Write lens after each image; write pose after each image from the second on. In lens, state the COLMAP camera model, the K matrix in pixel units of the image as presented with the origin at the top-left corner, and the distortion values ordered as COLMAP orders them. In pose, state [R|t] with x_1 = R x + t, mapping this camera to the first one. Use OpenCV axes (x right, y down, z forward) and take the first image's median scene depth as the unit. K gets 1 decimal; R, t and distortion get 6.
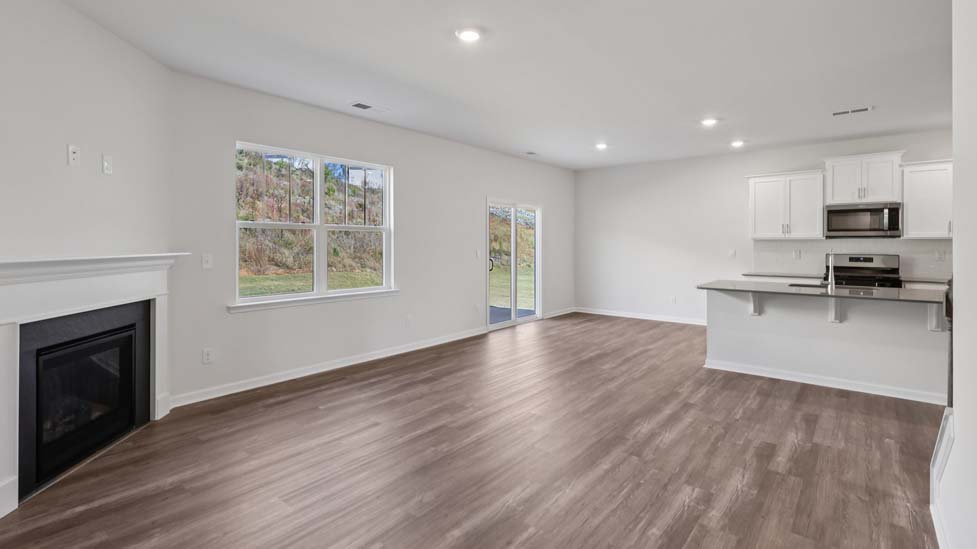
lens RADIAL K [[456.7, 0, 481.6], [0, 456.7, 241.9], [0, 0, 1]] dist [-0.002468, 0.000920]
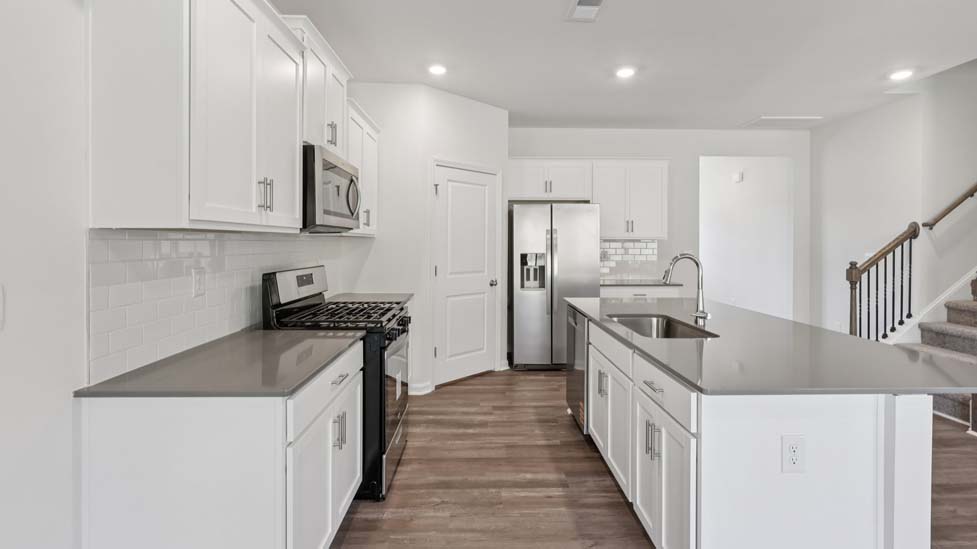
lens RADIAL K [[454.7, 0, 489.1], [0, 454.7, 243.0], [0, 0, 1]] dist [-0.001848, 0.001478]
pose [[-0.658991, -0.003593, 0.752142, 0.399075], [-0.002115, 0.999993, 0.002924, 0.000692], [-0.752148, 0.000336, -0.658994, 1.226500]]
